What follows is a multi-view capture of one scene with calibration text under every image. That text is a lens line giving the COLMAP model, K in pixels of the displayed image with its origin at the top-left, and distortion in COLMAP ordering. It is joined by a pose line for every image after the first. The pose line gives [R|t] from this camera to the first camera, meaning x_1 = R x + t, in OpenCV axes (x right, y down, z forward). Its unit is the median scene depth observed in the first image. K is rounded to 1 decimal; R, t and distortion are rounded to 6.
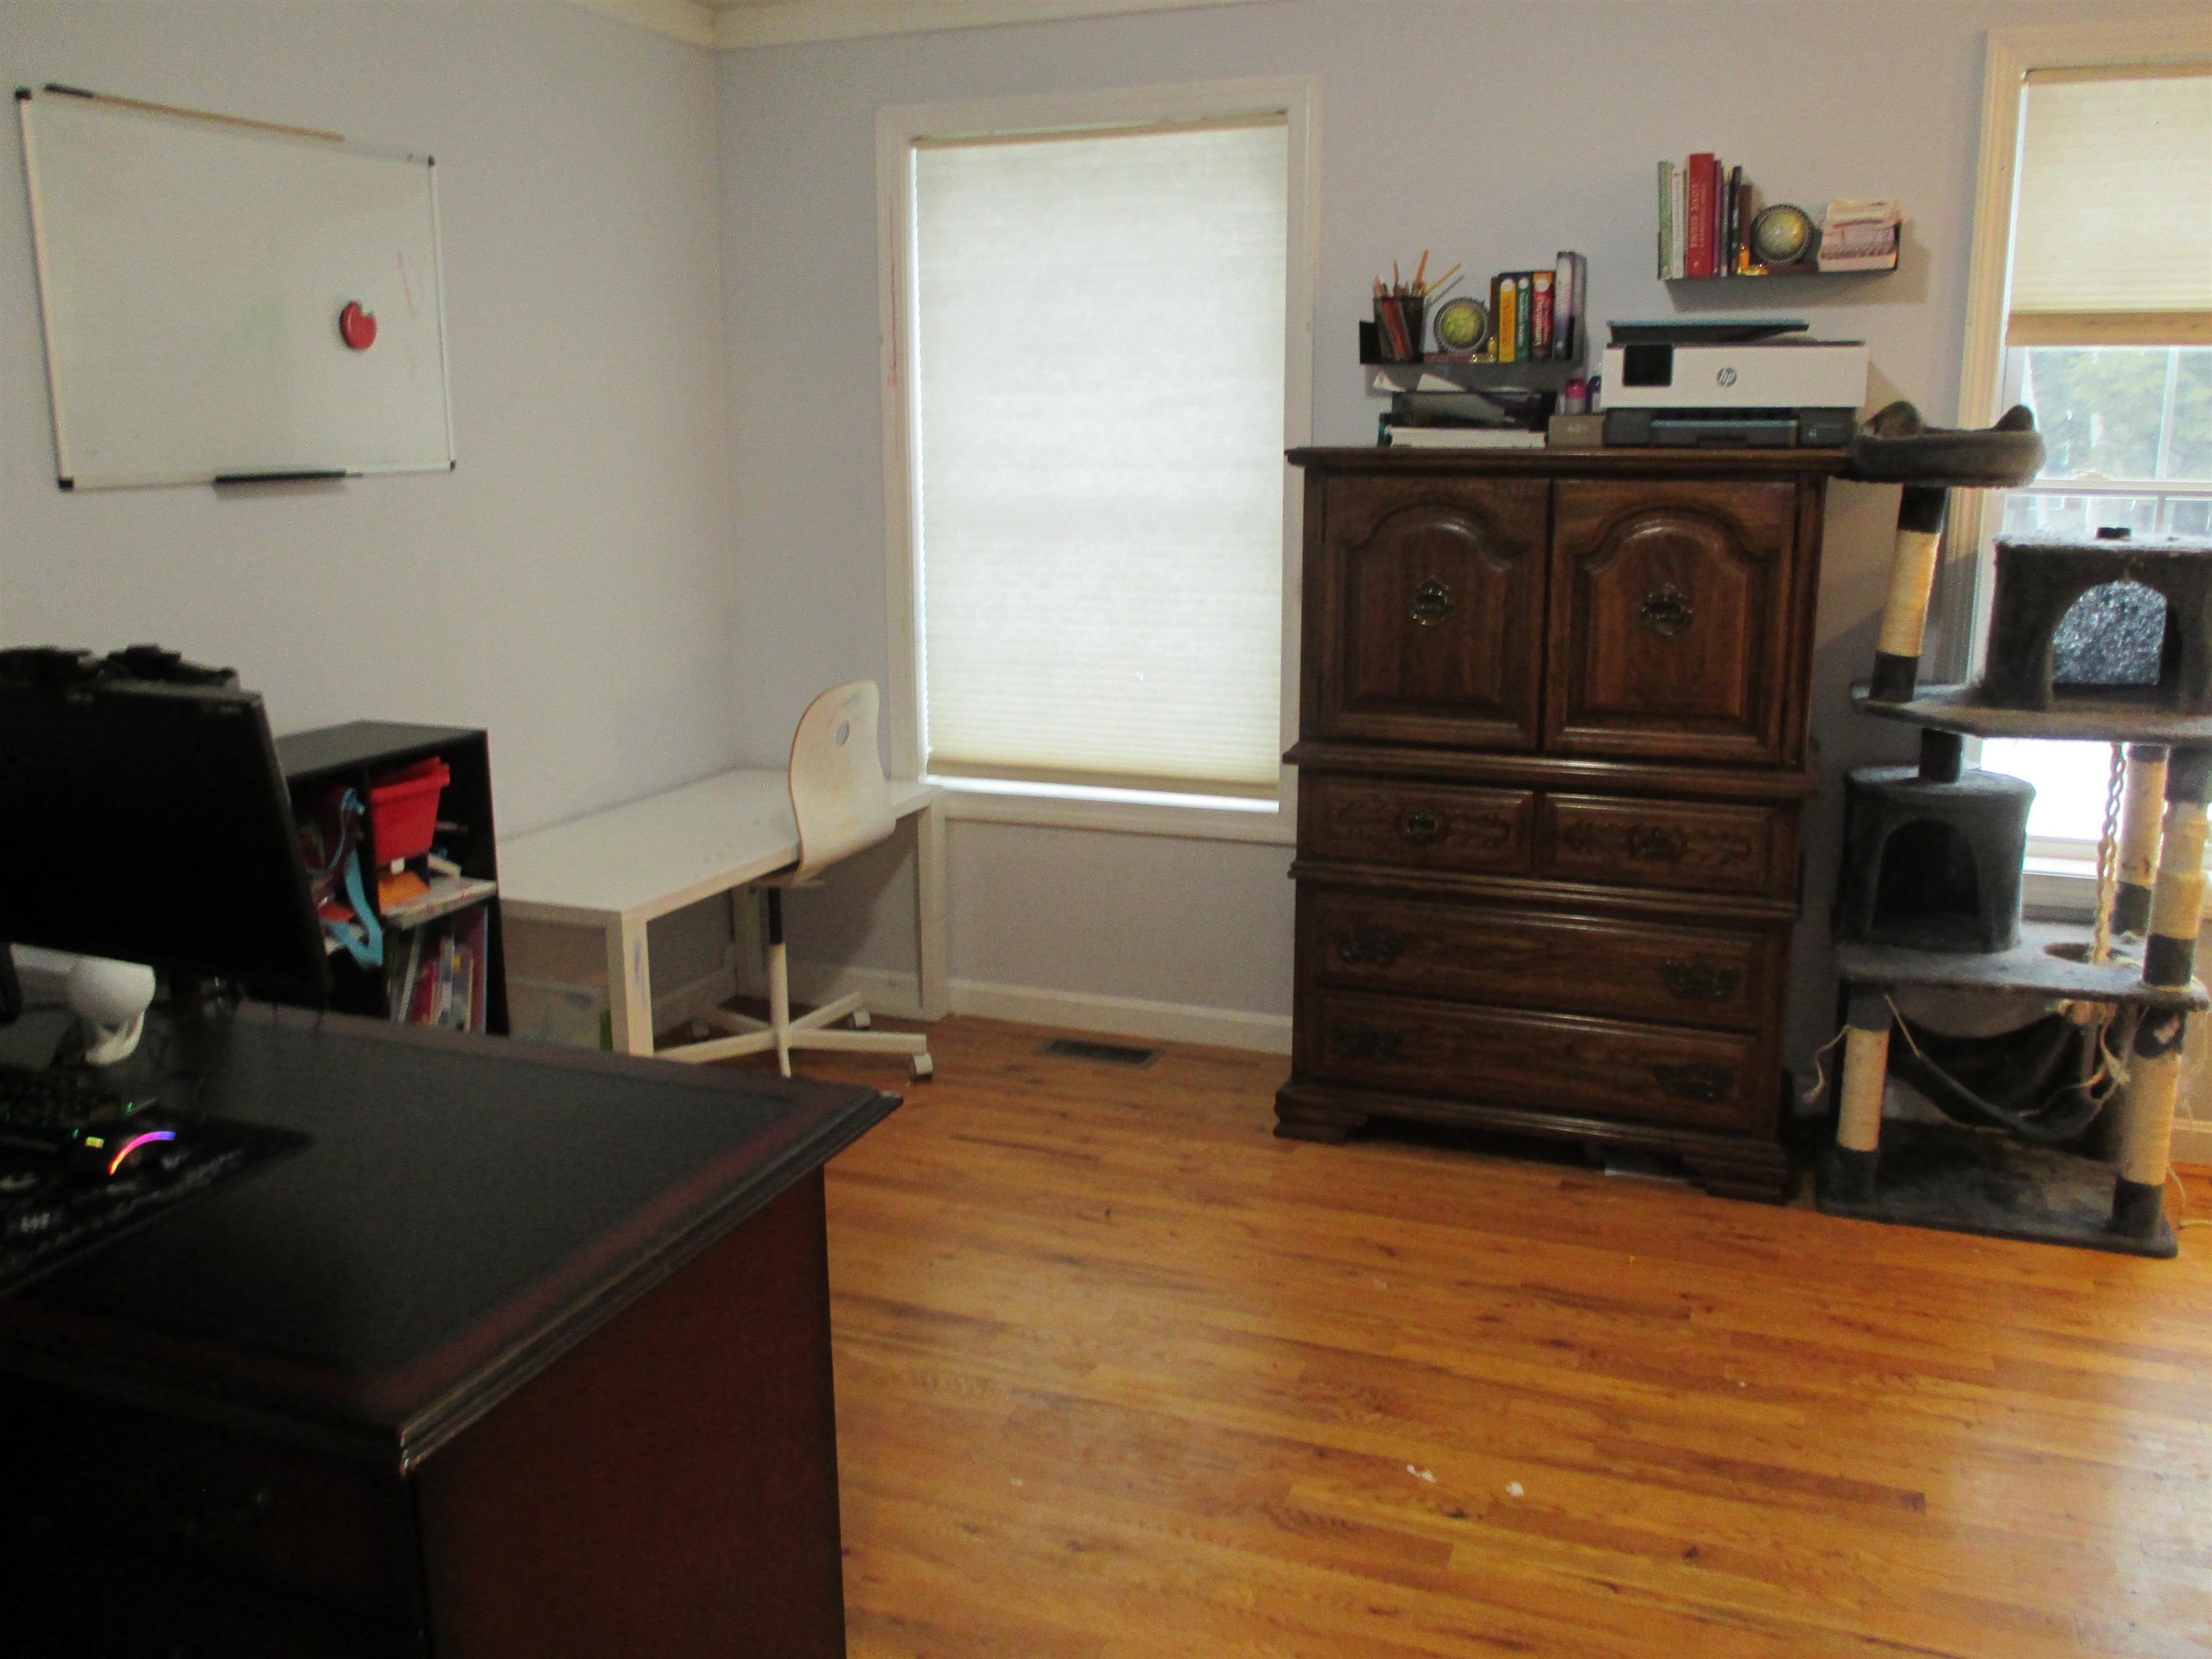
lens RADIAL K [[1847.1, 0, 1106.0], [0, 1847.1, 829.5], [0, 0, 1]] dist [-0.003859, -0.037991]
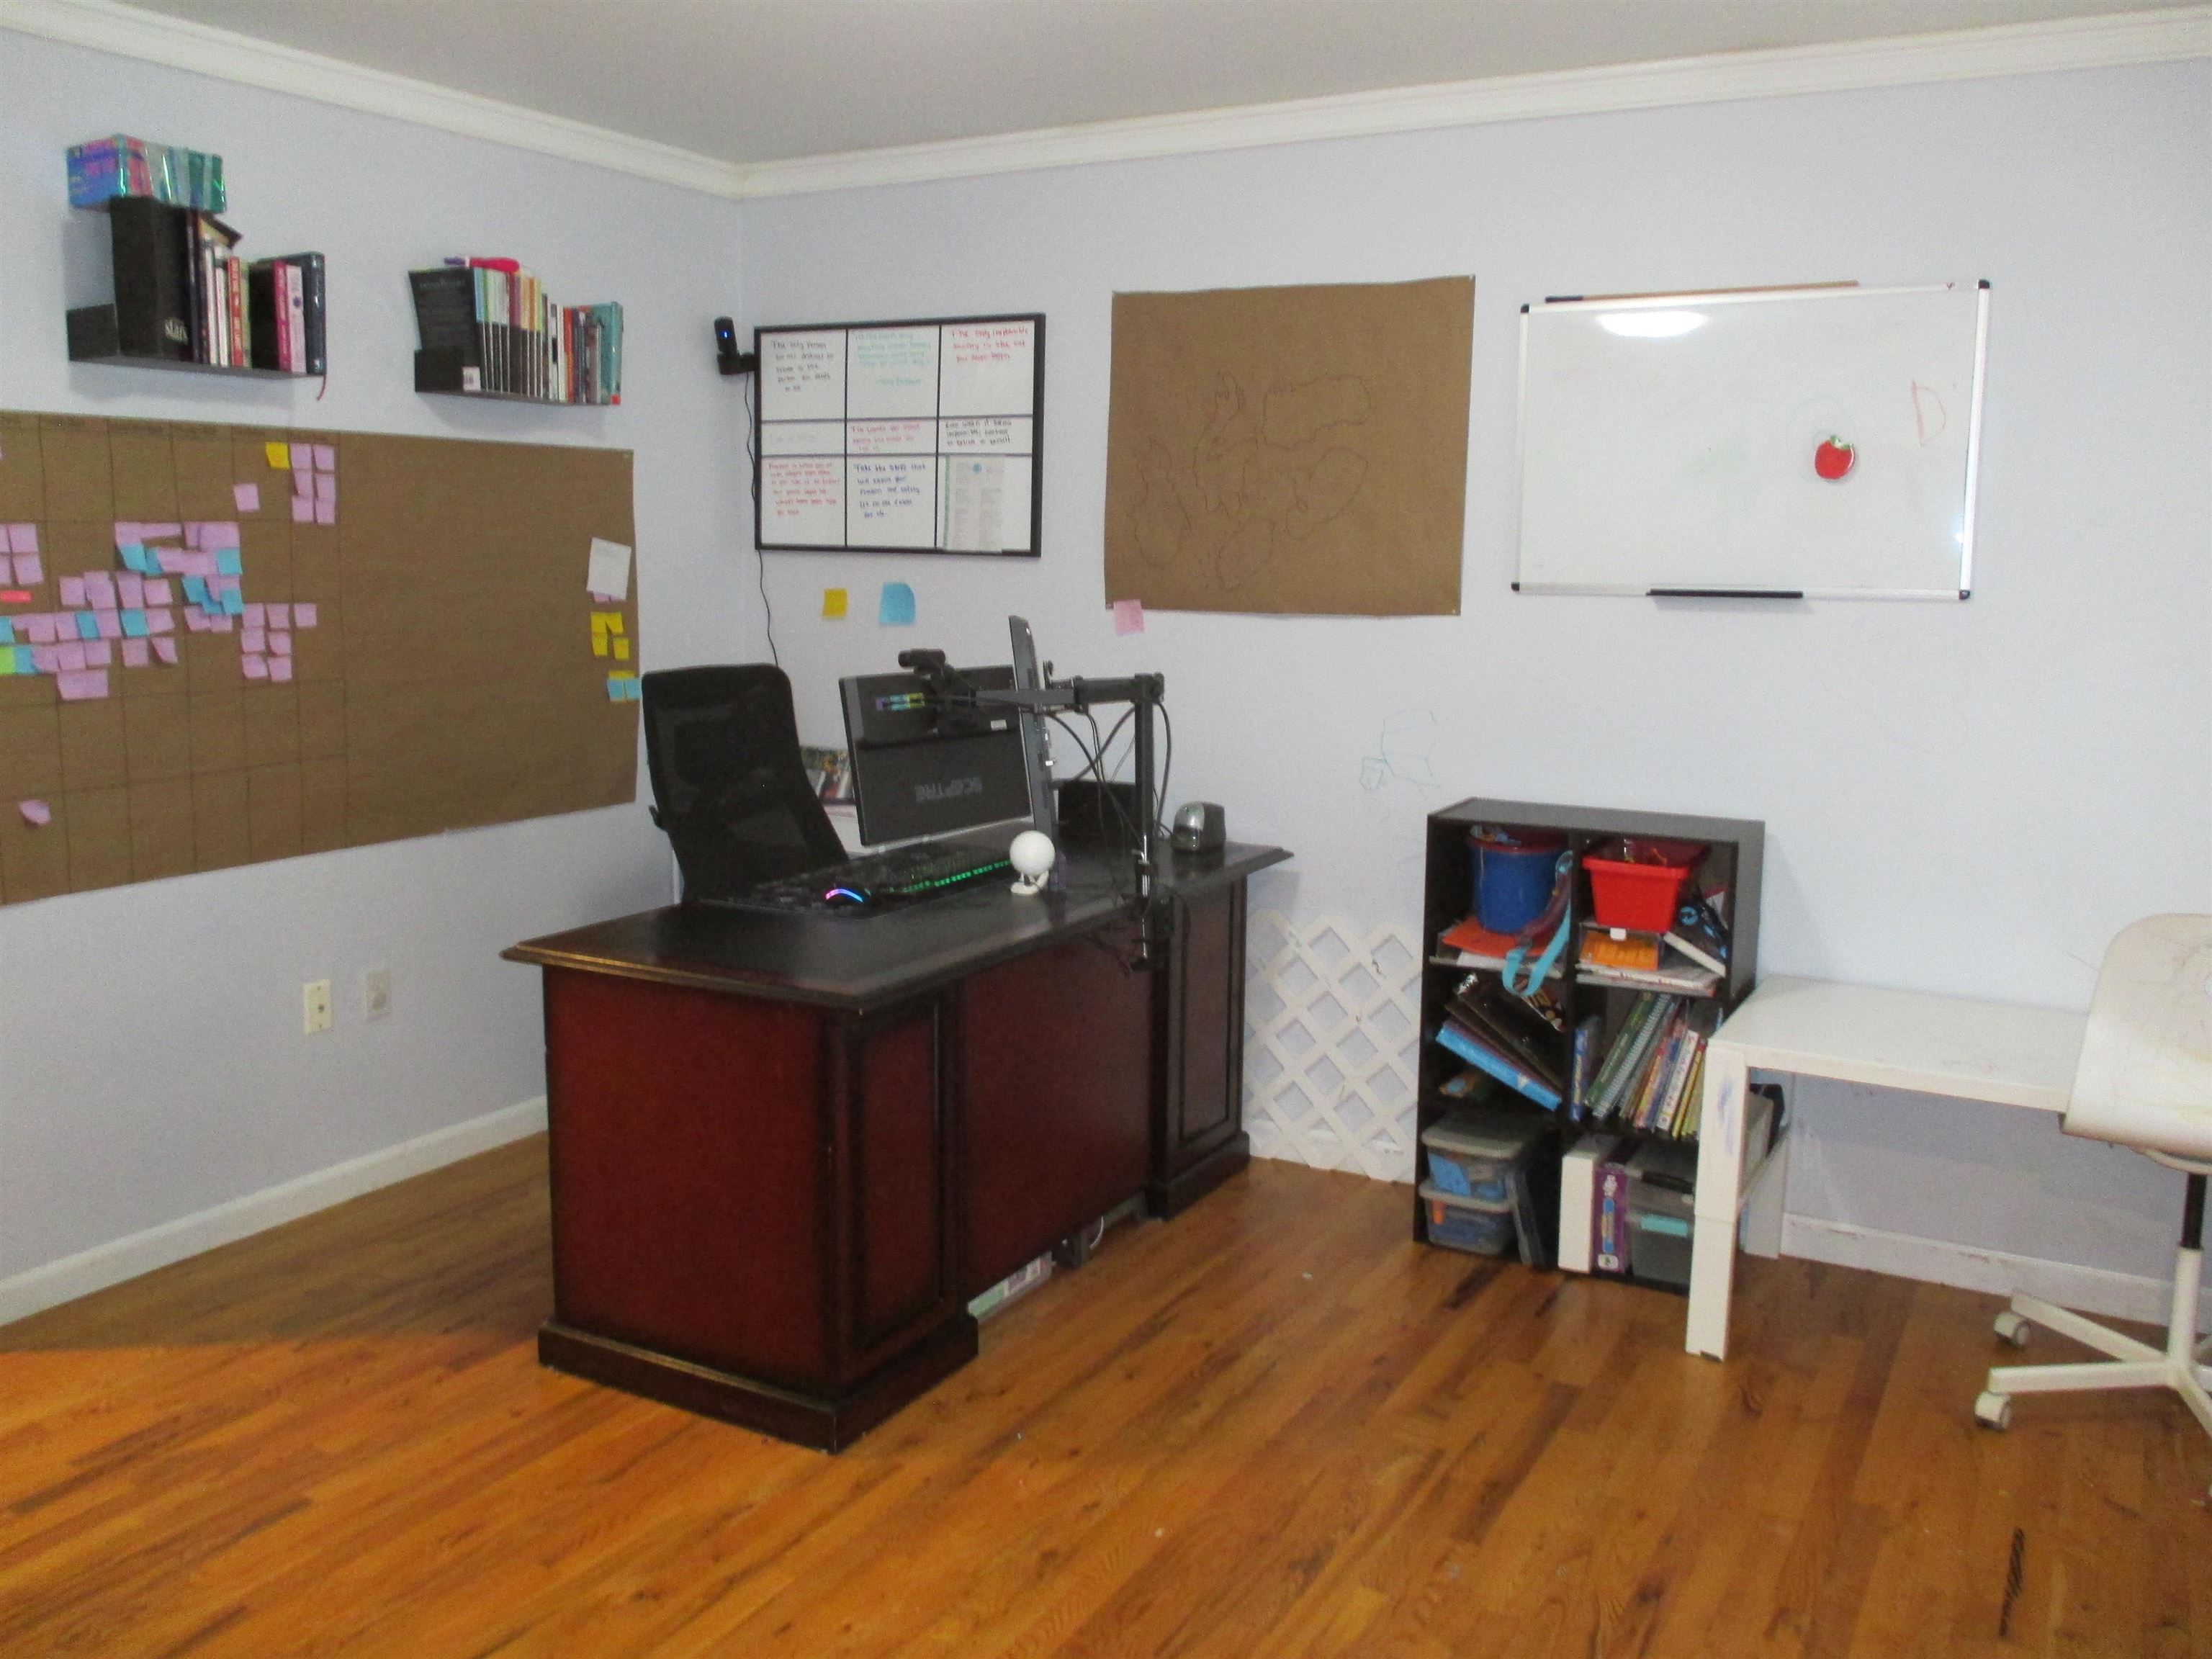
lens RADIAL K [[1847.1, 0, 1106.0], [0, 1847.1, 829.5], [0, 0, 1]] dist [-0.003859, -0.037991]
pose [[-0.142517, 0.161090, -0.976596, 0.731988], [-0.221063, 0.956564, 0.190046, -0.181194], [0.964790, 0.242974, -0.100716, 0.766149]]
